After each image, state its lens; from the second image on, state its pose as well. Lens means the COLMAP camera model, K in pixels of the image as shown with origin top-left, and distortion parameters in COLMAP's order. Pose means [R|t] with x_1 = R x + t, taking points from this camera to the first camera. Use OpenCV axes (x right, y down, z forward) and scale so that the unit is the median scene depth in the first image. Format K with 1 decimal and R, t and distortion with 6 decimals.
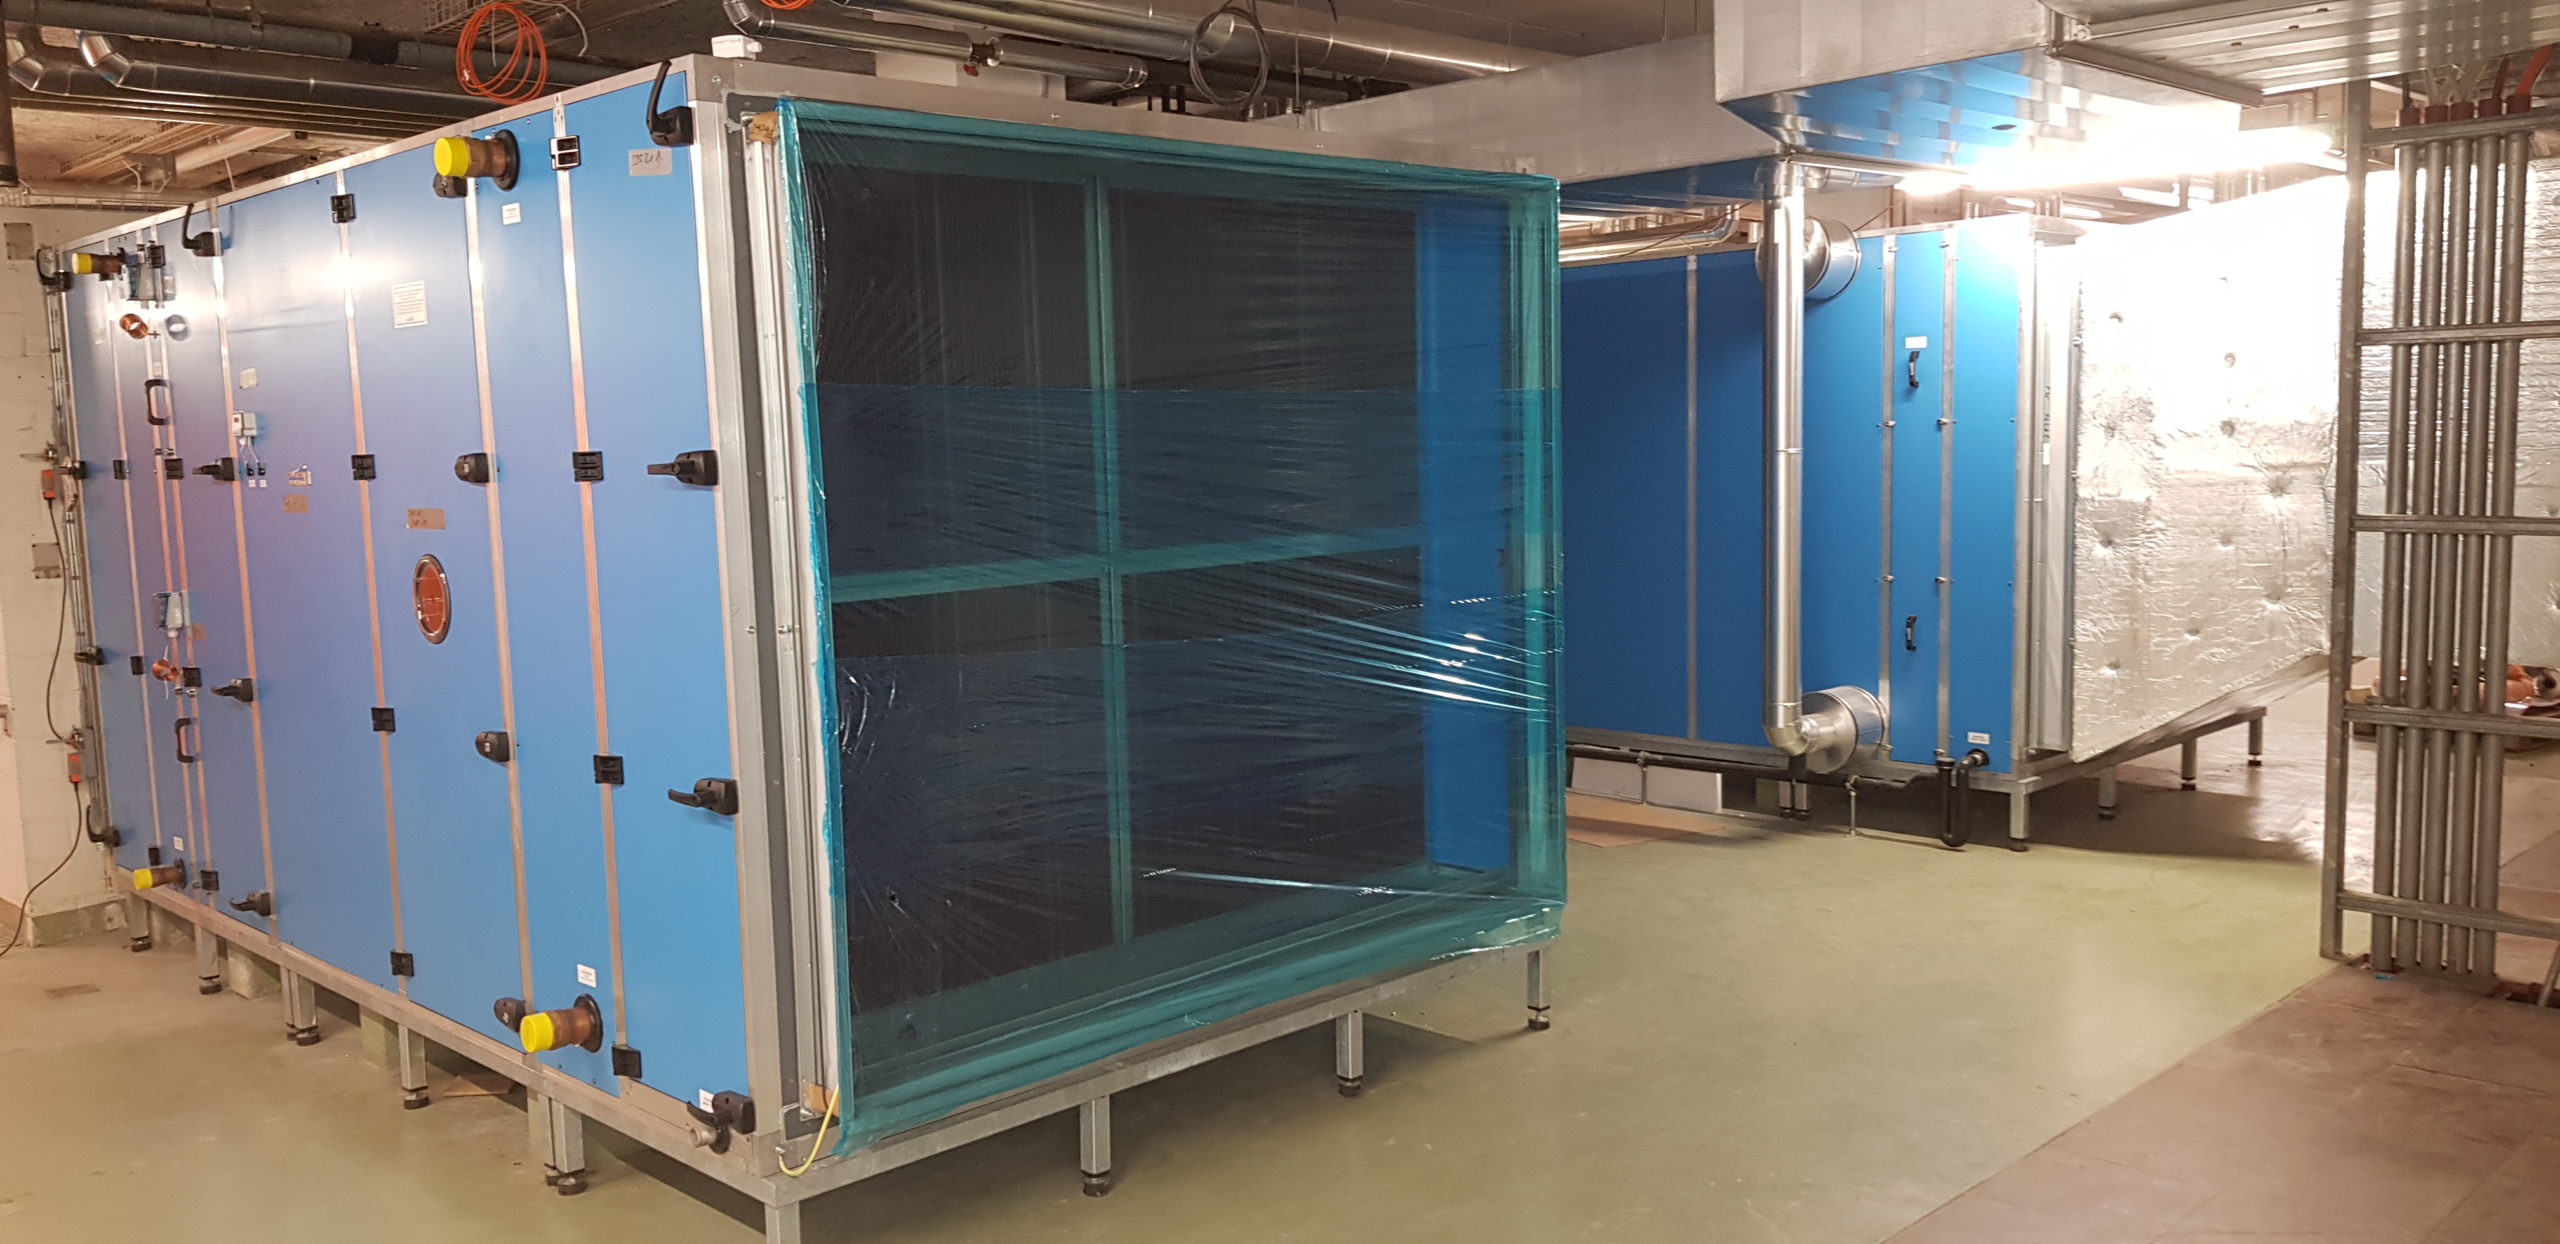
lens RADIAL K [[1963.7, 0, 1280.0], [0, 1963.7, 622.0], [0, 0, 1]] dist [0.054478, -0.077240]
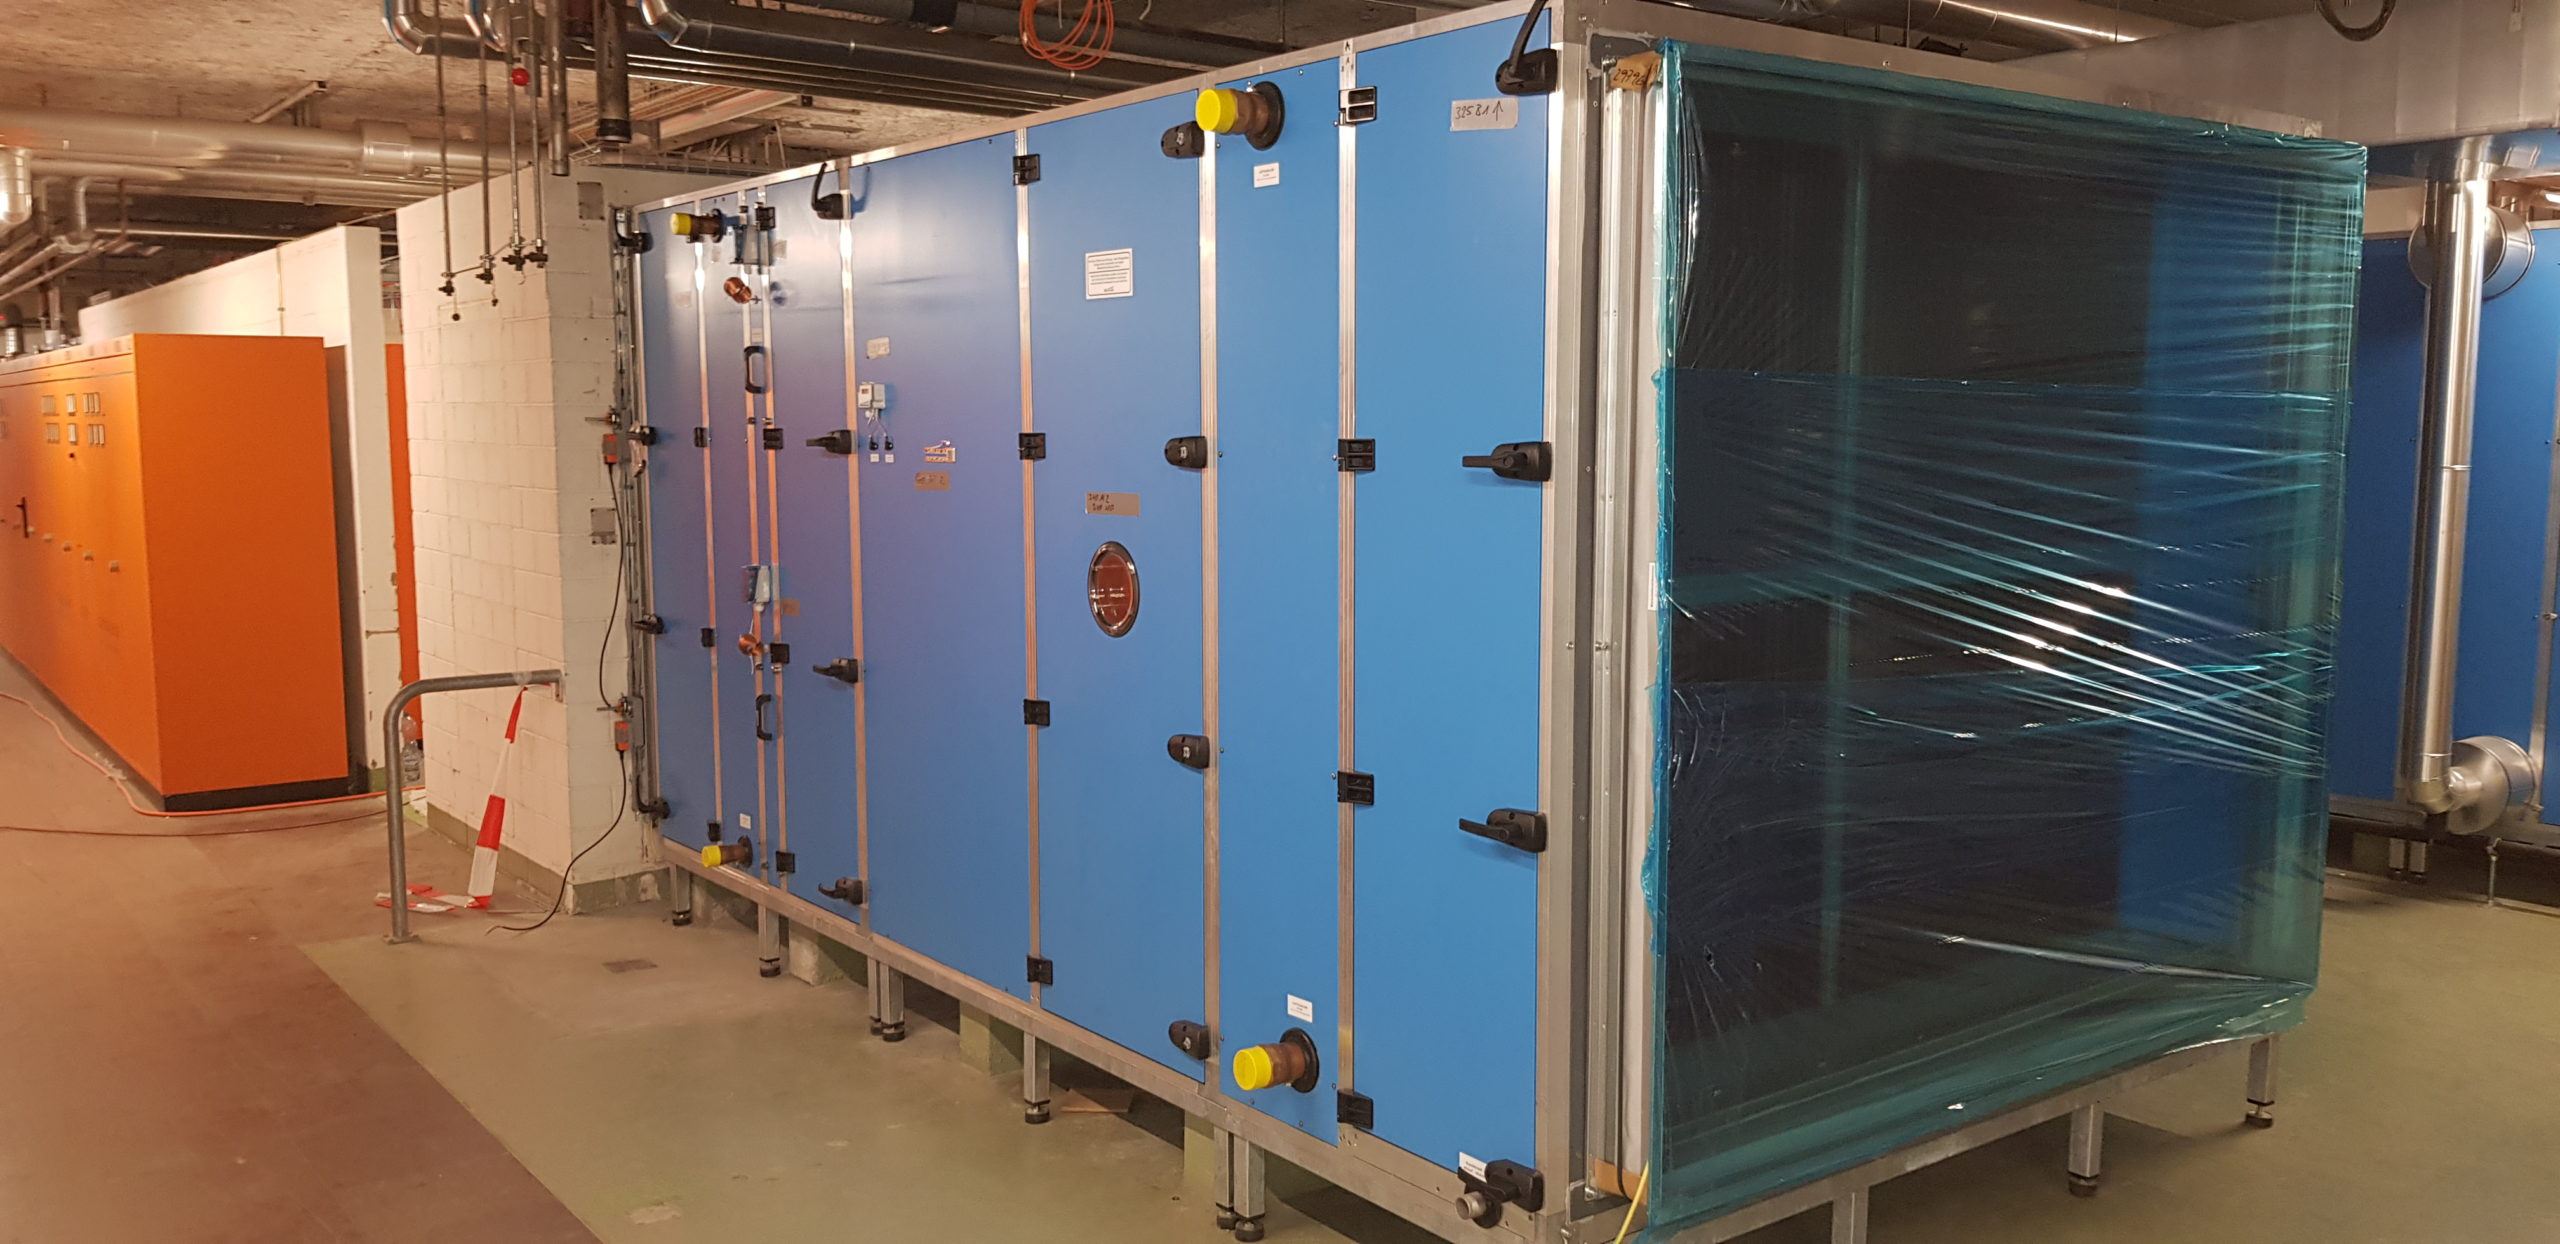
lens RADIAL K [[1945.9, 0, 1280.0], [0, 1945.9, 622.0], [0, 0, 1]] dist [0.139476, -0.236688]
pose [[0.991768, 0.040997, -0.121306, -0.200369], [-0.040283, 0.999154, 0.008333, -0.005835], [0.121545, -0.003378, 0.992580, 0.076951]]
